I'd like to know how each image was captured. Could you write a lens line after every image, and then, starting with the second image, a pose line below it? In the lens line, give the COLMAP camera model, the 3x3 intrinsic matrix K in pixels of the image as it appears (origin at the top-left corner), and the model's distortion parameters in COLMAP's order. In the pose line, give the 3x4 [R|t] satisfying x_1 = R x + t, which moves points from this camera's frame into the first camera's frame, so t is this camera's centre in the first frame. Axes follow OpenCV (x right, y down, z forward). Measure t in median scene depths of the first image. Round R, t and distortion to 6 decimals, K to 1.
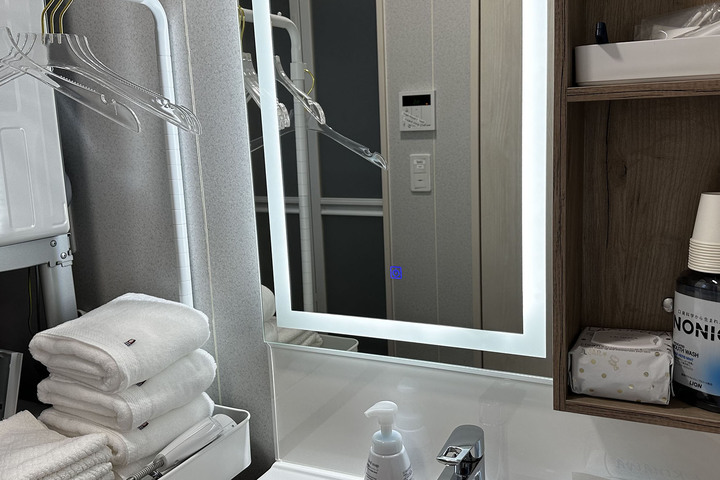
lens RADIAL K [[642.7, 0, 346.6], [0, 642.7, 223.8], [0, 0, 1]] dist [0.178009, -0.320400]
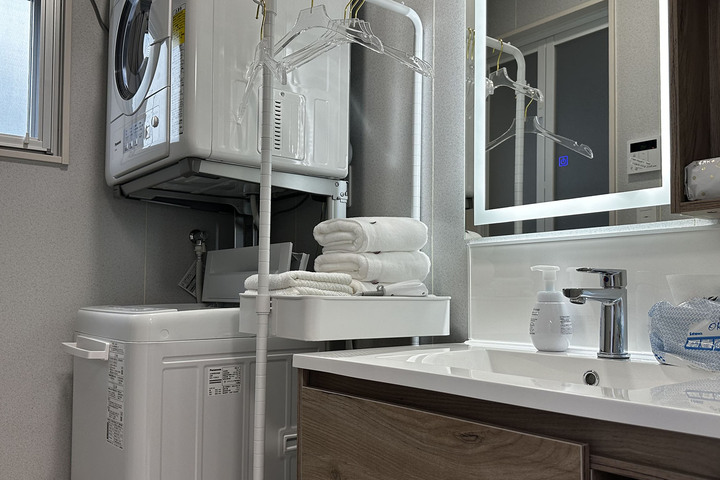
lens RADIAL K [[588.9, 0, 360.0], [0, 588.9, 240.0], [0, 0, 1]] dist [0.133109, -0.157612]
pose [[0.913883, 0.037195, -0.404270, 0.161440], [-0.122242, 0.974791, -0.186653, 0.418042], [0.387136, 0.219998, 0.895392, -0.171765]]
